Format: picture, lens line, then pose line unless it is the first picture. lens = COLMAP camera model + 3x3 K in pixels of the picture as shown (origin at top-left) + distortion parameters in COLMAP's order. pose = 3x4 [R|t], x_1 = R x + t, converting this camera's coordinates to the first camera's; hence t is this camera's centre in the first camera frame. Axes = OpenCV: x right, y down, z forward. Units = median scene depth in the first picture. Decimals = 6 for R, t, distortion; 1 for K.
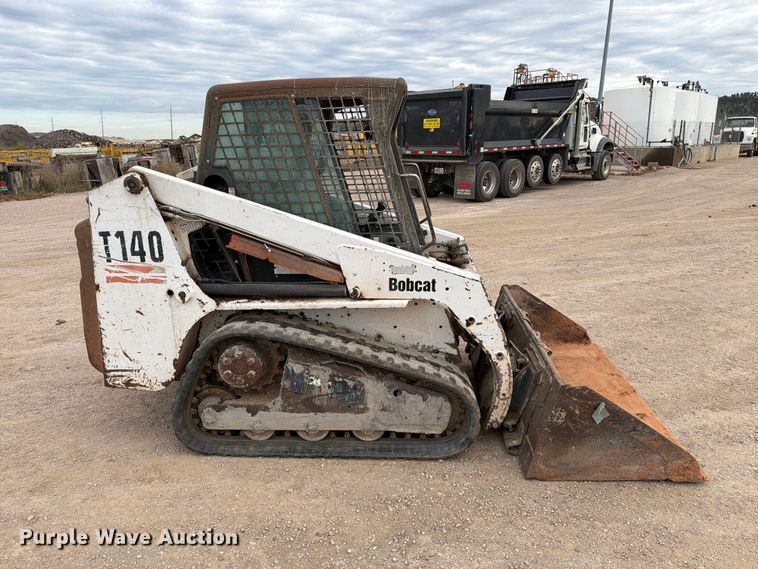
lens RADIAL K [[534.0, 0, 380.1], [0, 534.0, 278.8], [0, 0, 1]] dist [0.064513, -0.079613]
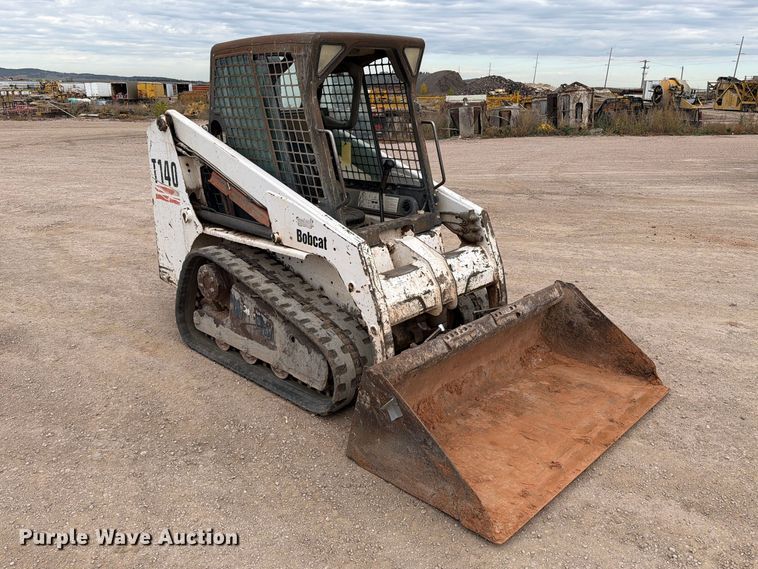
lens RADIAL K [[615.6, 0, 388.4], [0, 615.6, 283.6], [0, 0, 1]] dist [0.063138, -0.088431]
pose [[0.769221, 0.213734, -0.602176, 0.881399], [-0.181956, 0.976651, 0.114217, -0.065773], [0.612528, 0.021711, 0.790151, 0.157793]]
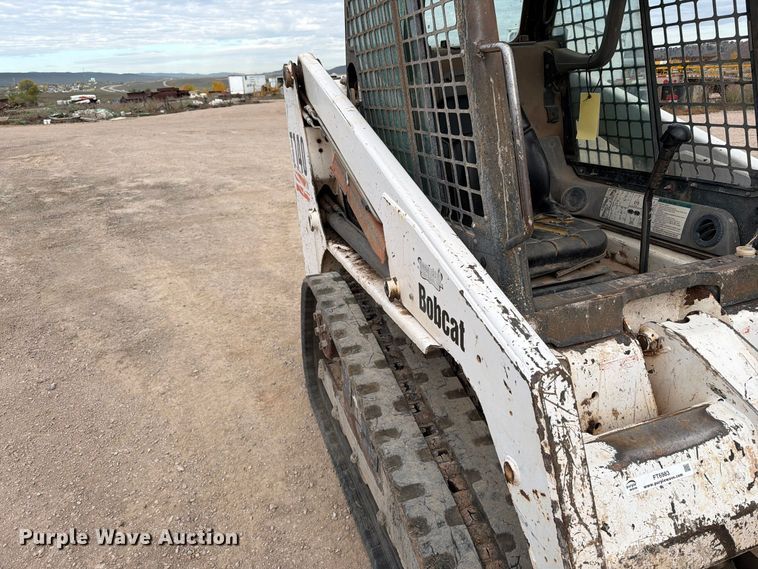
lens RADIAL K [[534.0, 0, 380.1], [0, 534.0, 278.8], [0, 0, 1]] dist [0.064513, -0.079613]
pose [[0.377146, 0.321567, -0.868536, 0.403366], [-0.192012, 0.944561, 0.266337, -0.120750], [0.906031, 0.066321, 0.417982, 0.754137]]
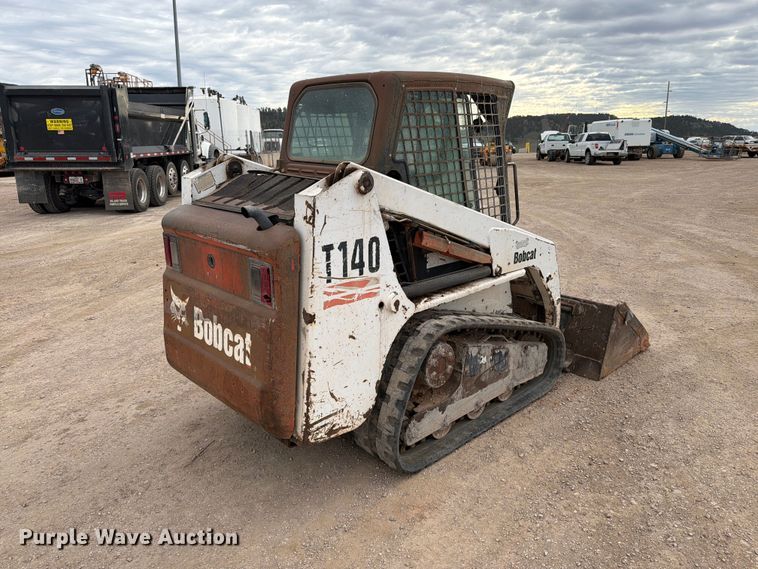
lens RADIAL K [[534.0, 0, 380.1], [0, 534.0, 278.8], [0, 0, 1]] dist [0.064513, -0.079613]
pose [[0.681370, -0.172686, 0.711277, -1.003055], [0.183802, 0.981000, 0.062096, -0.071068], [-0.708486, 0.088424, 0.700163, 0.384937]]
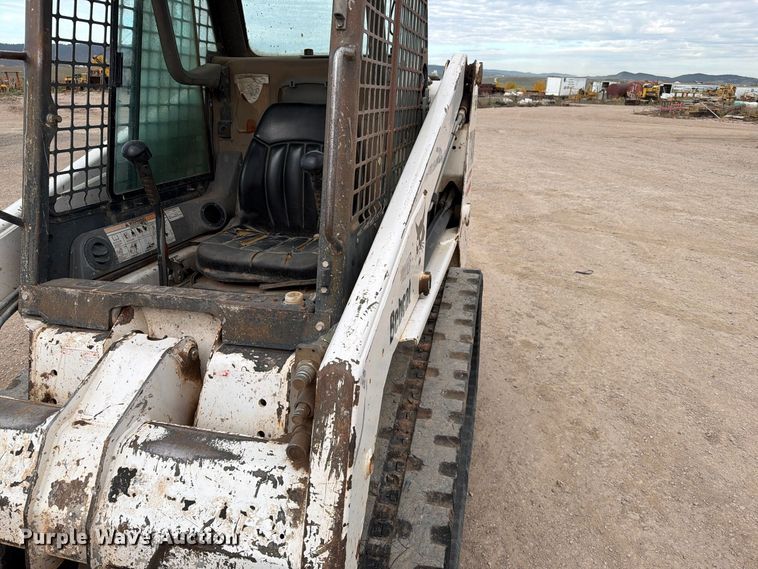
lens RADIAL K [[544.3, 0, 387.0], [0, 544.3, 278.3], [0, 0, 1]] dist [0.001724, 0.001779]
pose [[-0.177158, 0.345111, -0.921690, 0.481523], [-0.271146, 0.883146, 0.382796, -0.281897], [0.946094, 0.317728, -0.062880, 1.358249]]
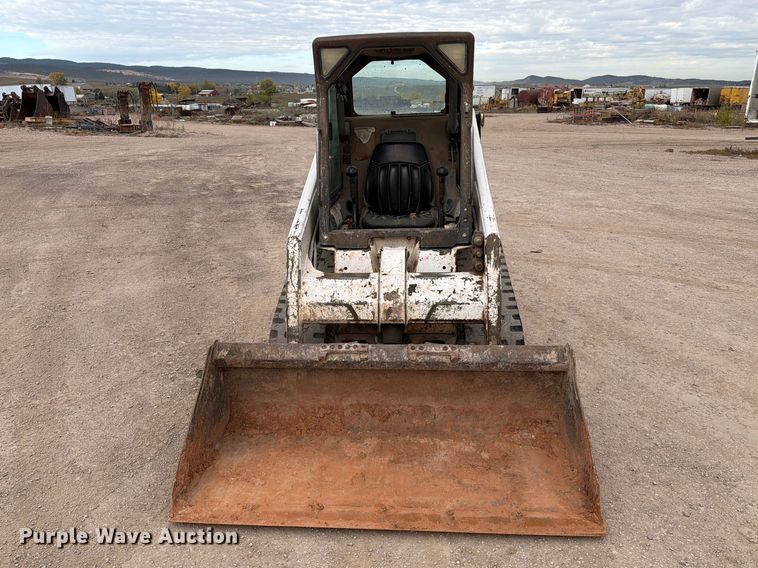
lens RADIAL K [[646.5, 0, 379.0], [0, 646.5, 284.0], [0, 0, 1]] dist [0.057931, -0.076259]
pose [[-0.009180, 0.297751, -0.954599, 1.347397], [-0.248194, 0.924088, 0.290621, -0.310911], [0.968667, 0.239594, 0.065417, 1.074243]]
